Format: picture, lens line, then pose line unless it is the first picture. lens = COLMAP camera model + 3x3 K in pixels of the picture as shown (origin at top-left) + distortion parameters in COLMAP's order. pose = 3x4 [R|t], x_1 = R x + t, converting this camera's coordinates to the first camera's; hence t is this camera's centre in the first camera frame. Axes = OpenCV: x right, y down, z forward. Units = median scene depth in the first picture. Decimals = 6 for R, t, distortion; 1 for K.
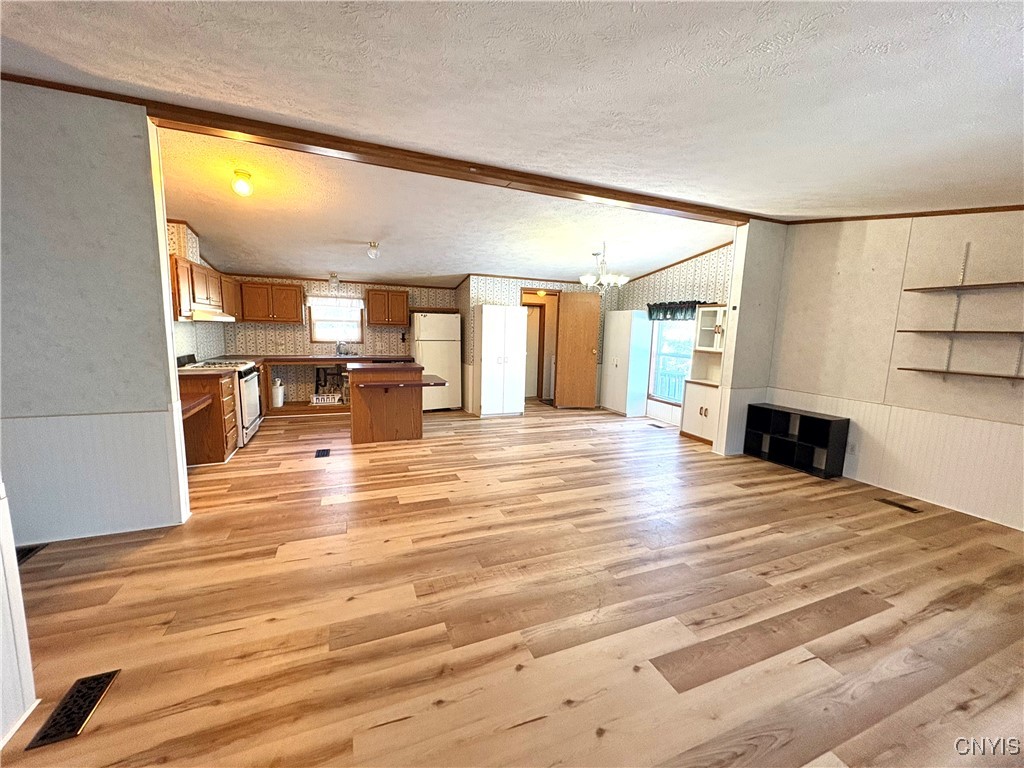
lens RADIAL K [[405.1, 0, 512.0], [0, 405.1, 384.0], [0, 0, 1]] dist [0.000475, -0.000390]
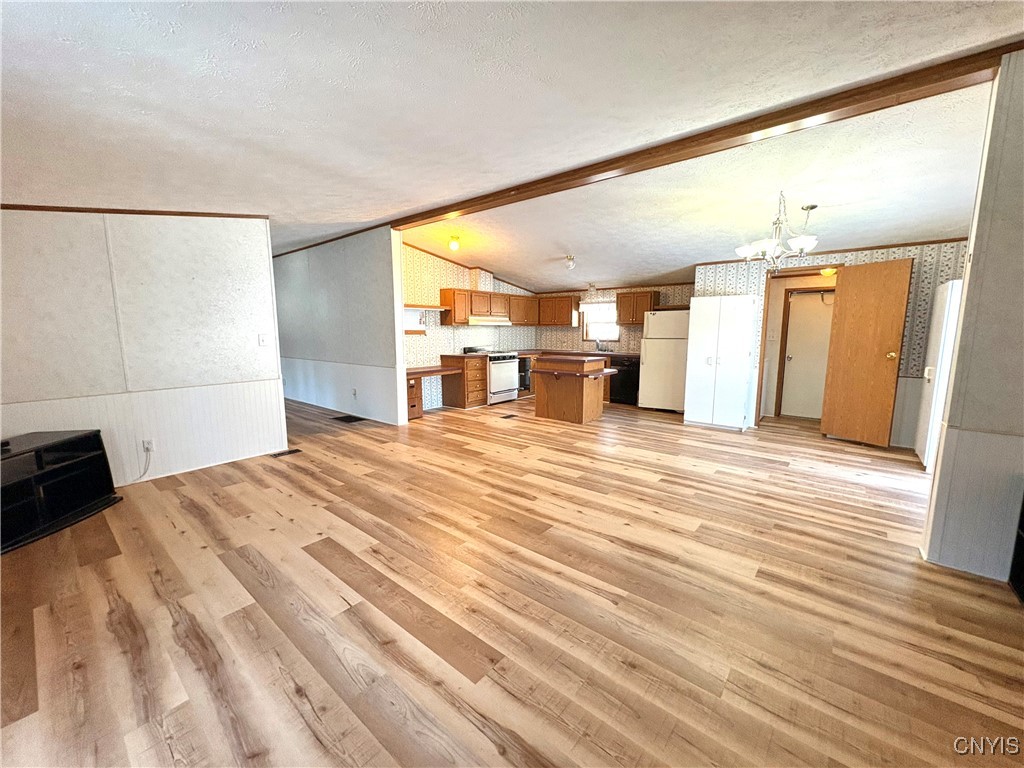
lens RADIAL K [[405.1, 0, 512.0], [0, 405.1, 384.0], [0, 0, 1]] dist [0.000475, -0.000390]
pose [[0.472454, 0.091261, -0.876618, 0.772885], [-0.107059, 0.993202, 0.045698, -0.006424], [0.874829, 0.072260, 0.479013, 0.338150]]
